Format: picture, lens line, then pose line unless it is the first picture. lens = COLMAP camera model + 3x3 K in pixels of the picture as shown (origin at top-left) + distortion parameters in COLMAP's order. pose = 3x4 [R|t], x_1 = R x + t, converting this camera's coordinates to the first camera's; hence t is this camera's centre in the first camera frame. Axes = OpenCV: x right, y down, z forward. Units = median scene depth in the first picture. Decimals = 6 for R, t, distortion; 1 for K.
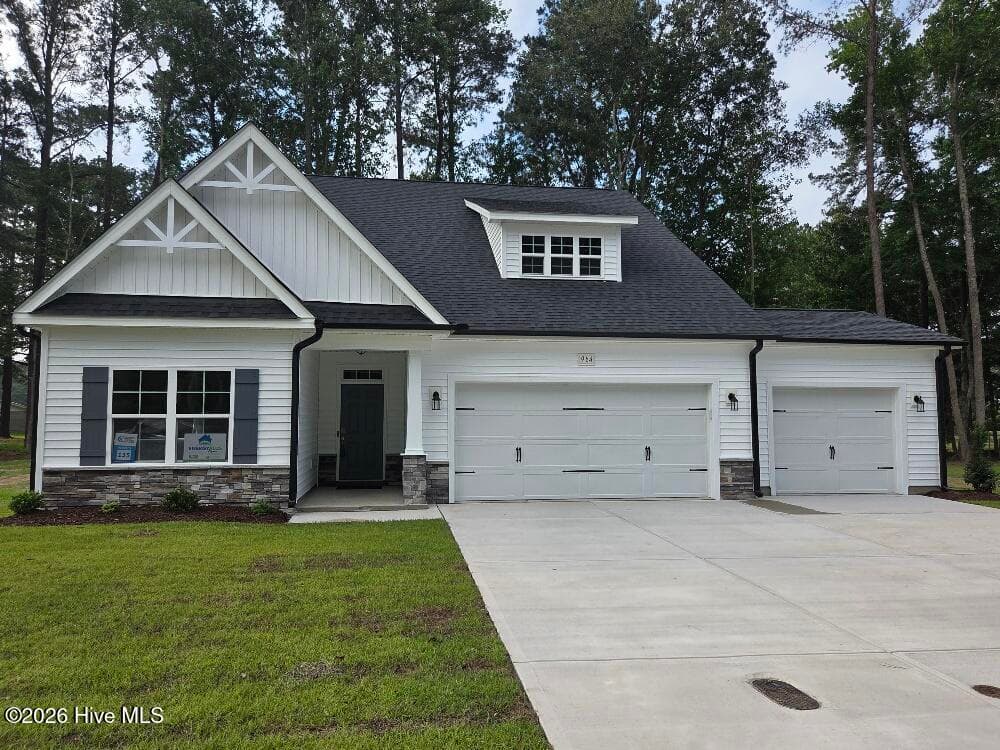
lens RADIAL K [[750.5, 0, 500.0], [0, 750.5, 375.0], [0, 0, 1]] dist [0.052453, -0.041443]
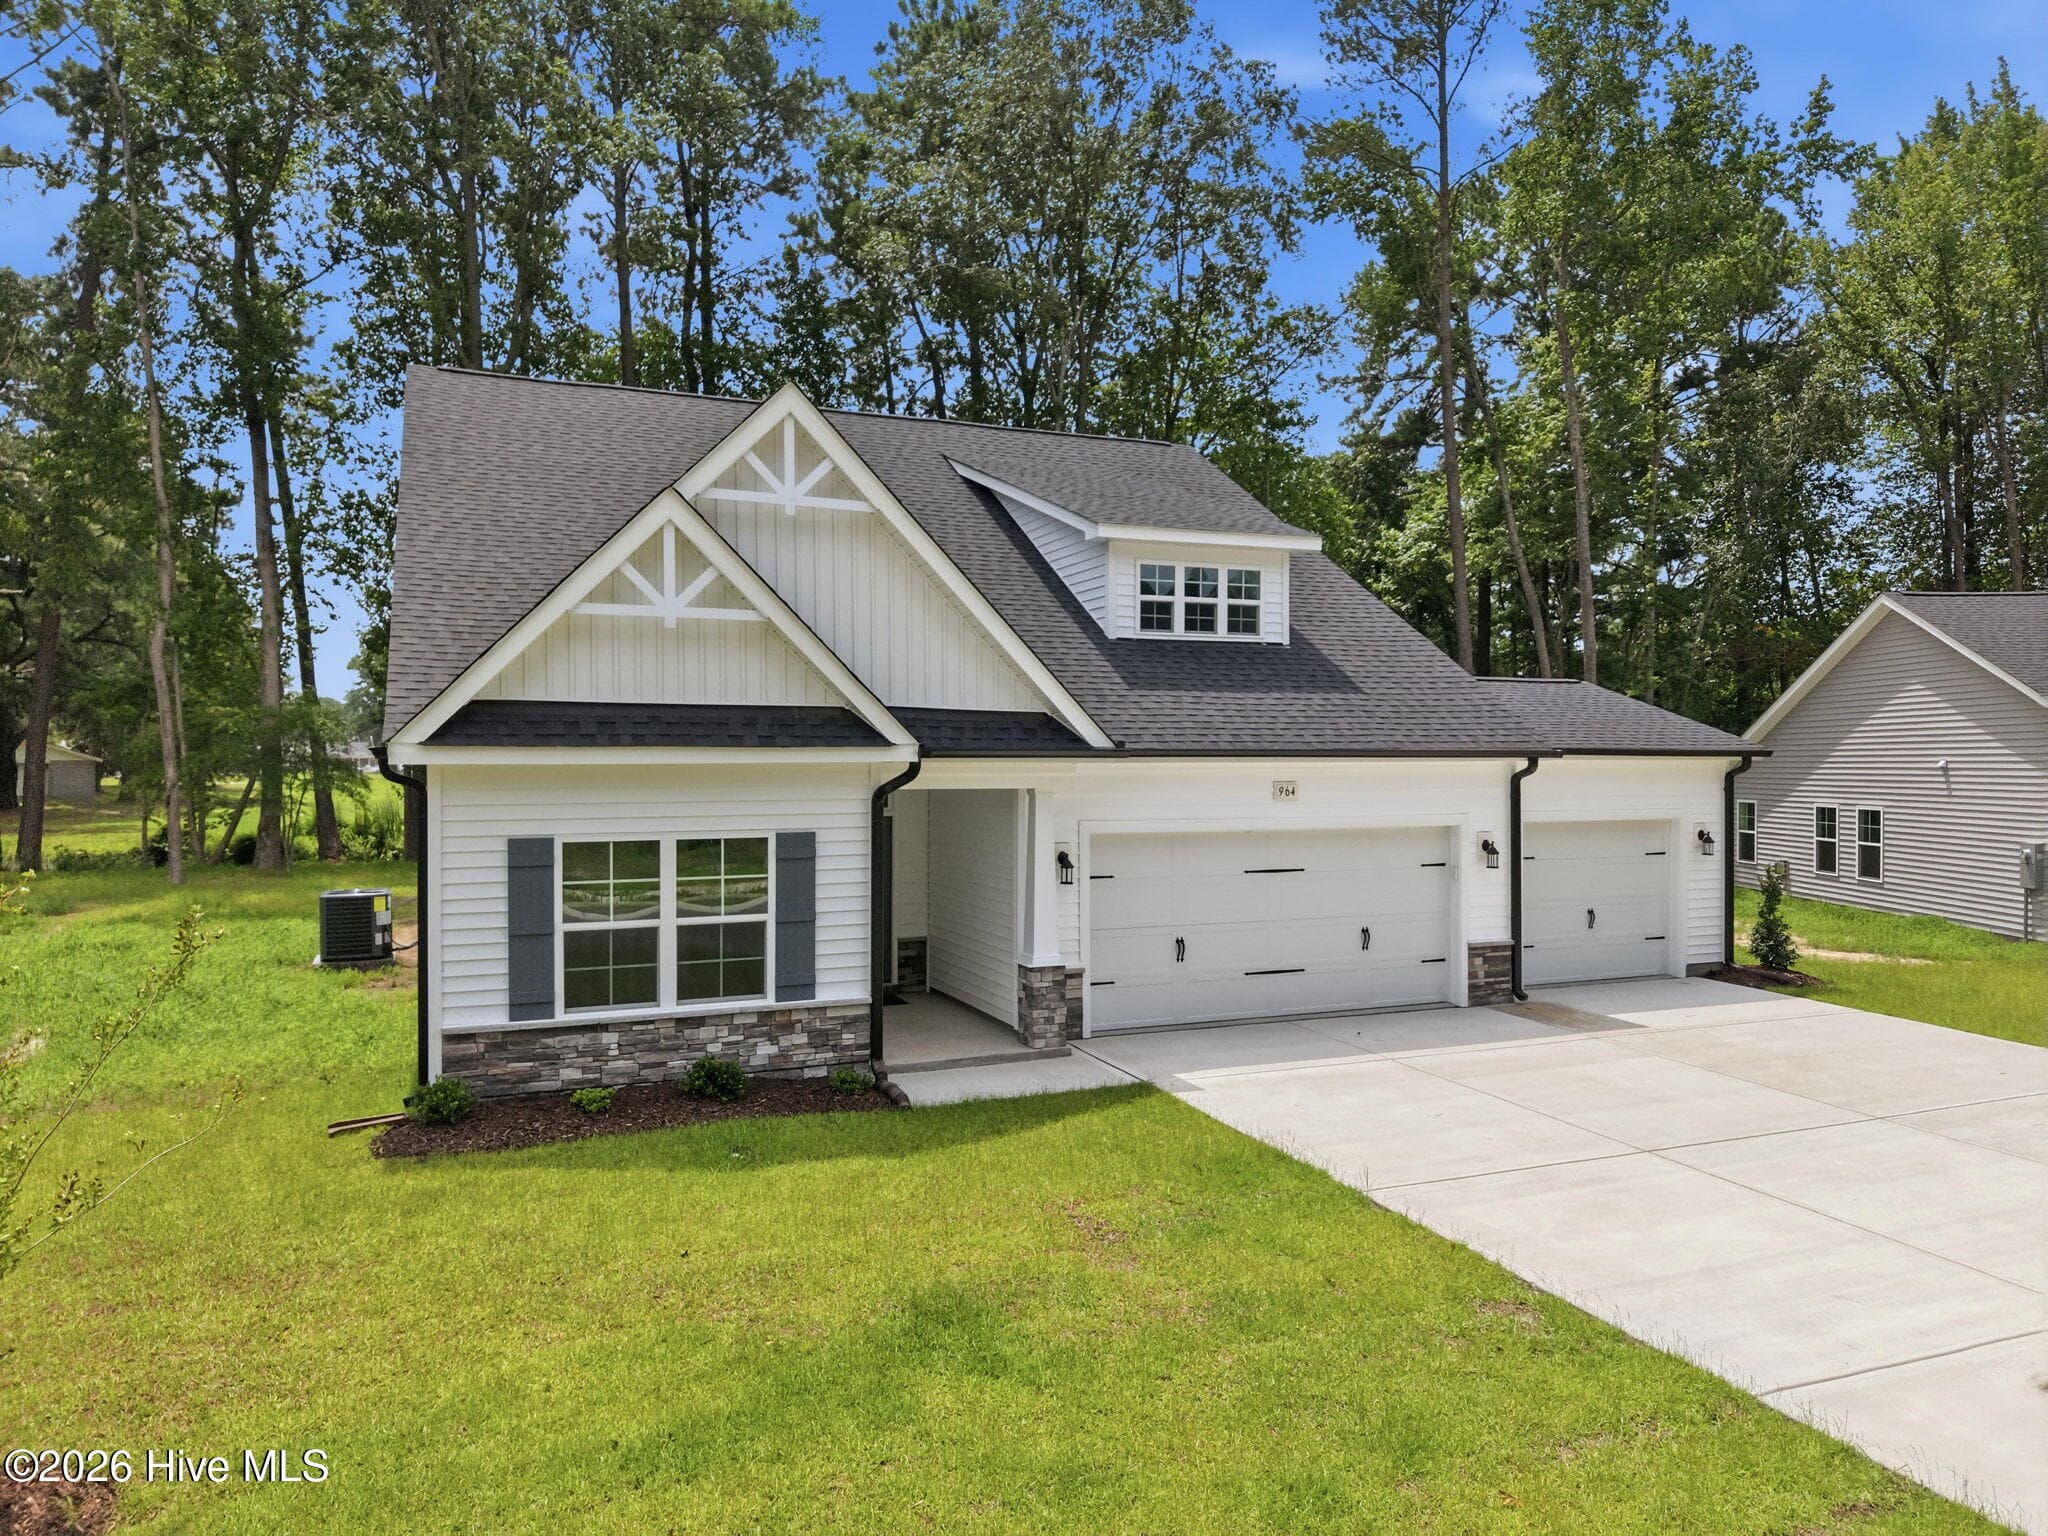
lens RADIAL K [[1365.9, 0, 1025.8], [0, 1365.9, 775.4], [0, 0, 1]] dist [0.039933, -0.047135]
pose [[0.968827, -0.002533, 0.247723, -0.331596], [-0.015728, 0.997302, 0.071708, -0.099714], [-0.247237, -0.073369, 0.966173, -0.018997]]
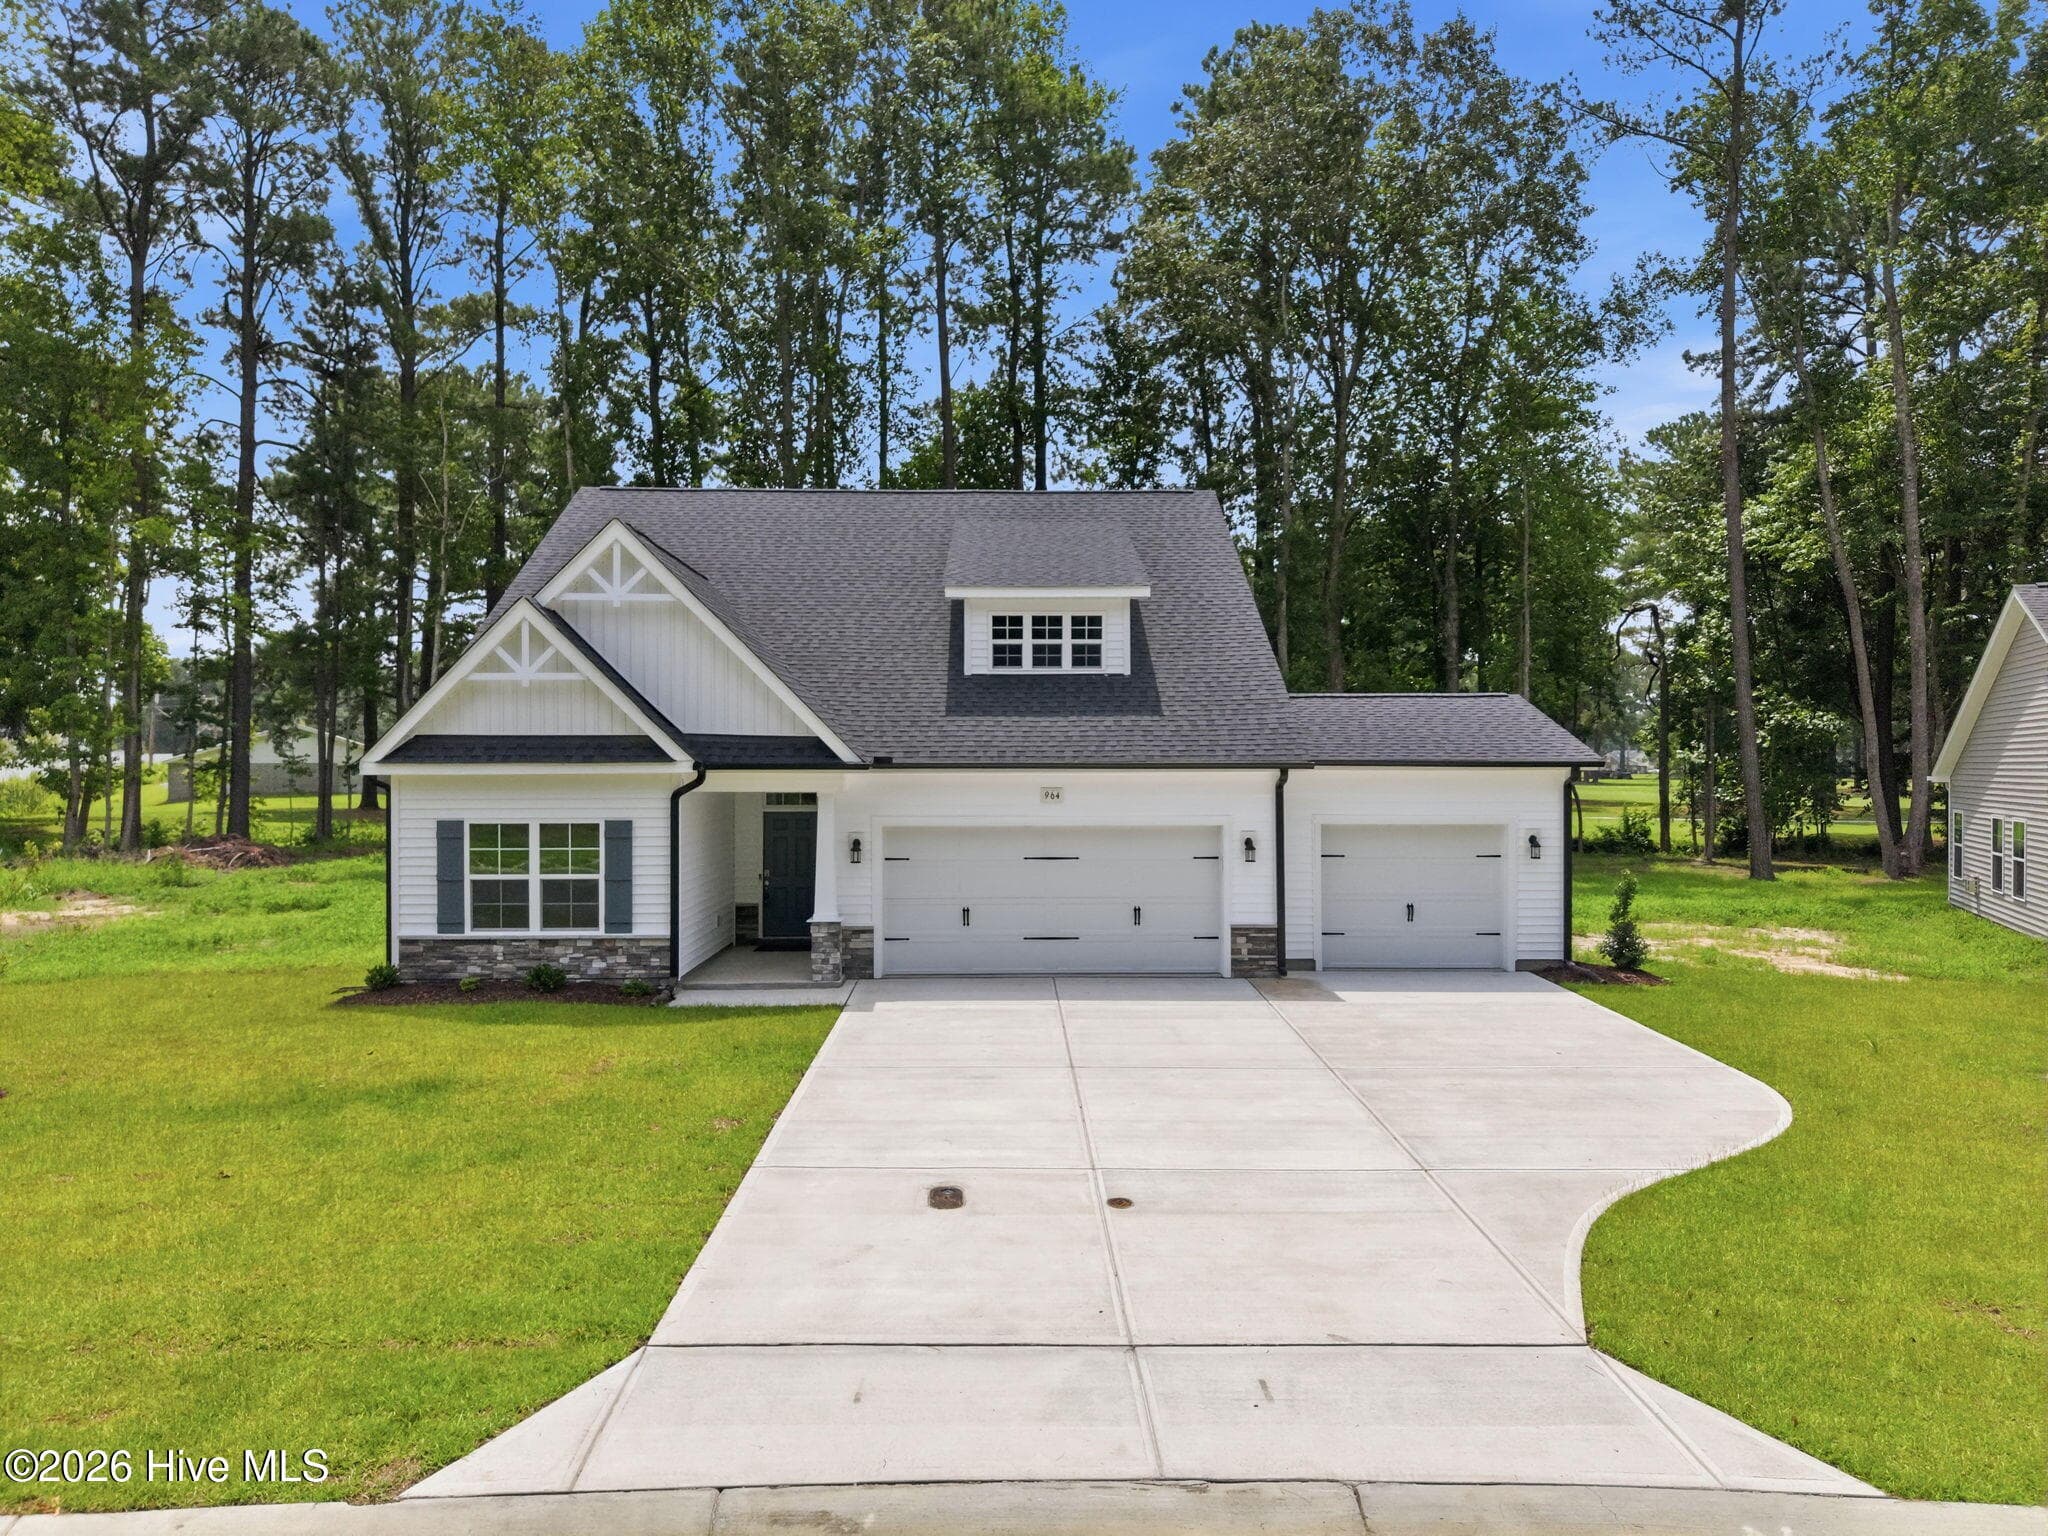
lens RADIAL K [[1365.9, 0, 1025.8], [0, 1365.9, 775.4], [0, 0, 1]] dist [0.039933, -0.047135]
pose [[0.991516, 0.002037, -0.129972, 0.245129], [0.007644, 0.997233, 0.073939, -0.131889], [0.129763, -0.074305, 0.988757, -0.349613]]
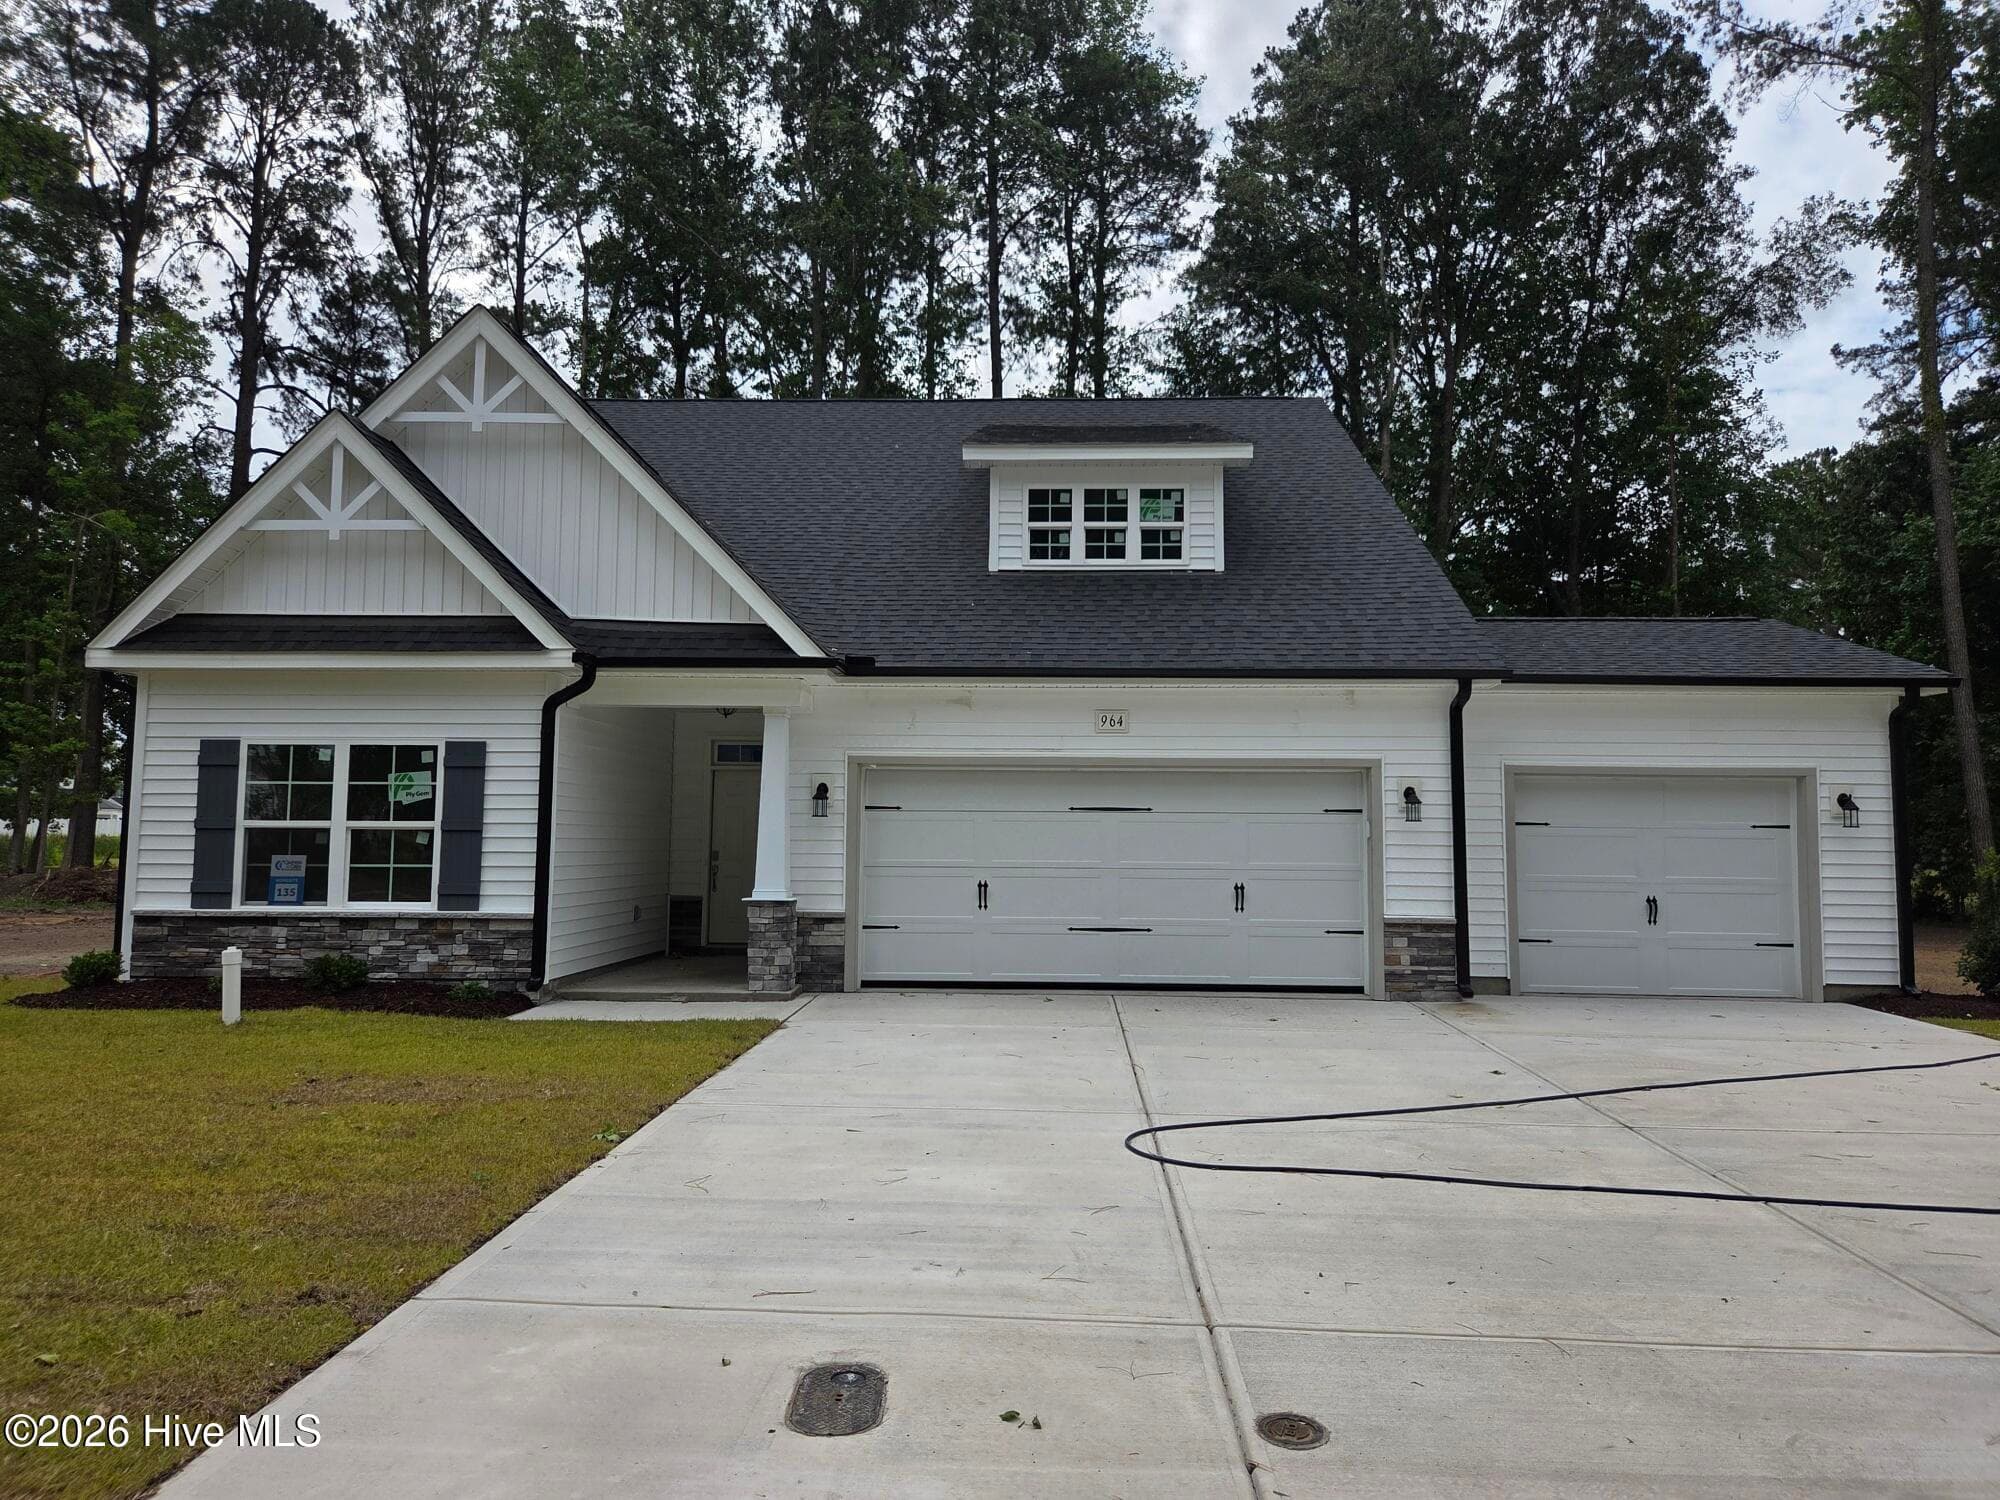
lens RADIAL K [[1377.8, 0, 1004.6], [0, 1377.8, 739.2], [0, 0, 1]] dist [0.034583, -0.002888]
pose [[0.981892, -0.005260, -0.189368, 0.201590], [0.002451, 0.999883, -0.015066, 0.005222], [0.189425, 0.014330, 0.981791, 0.047667]]
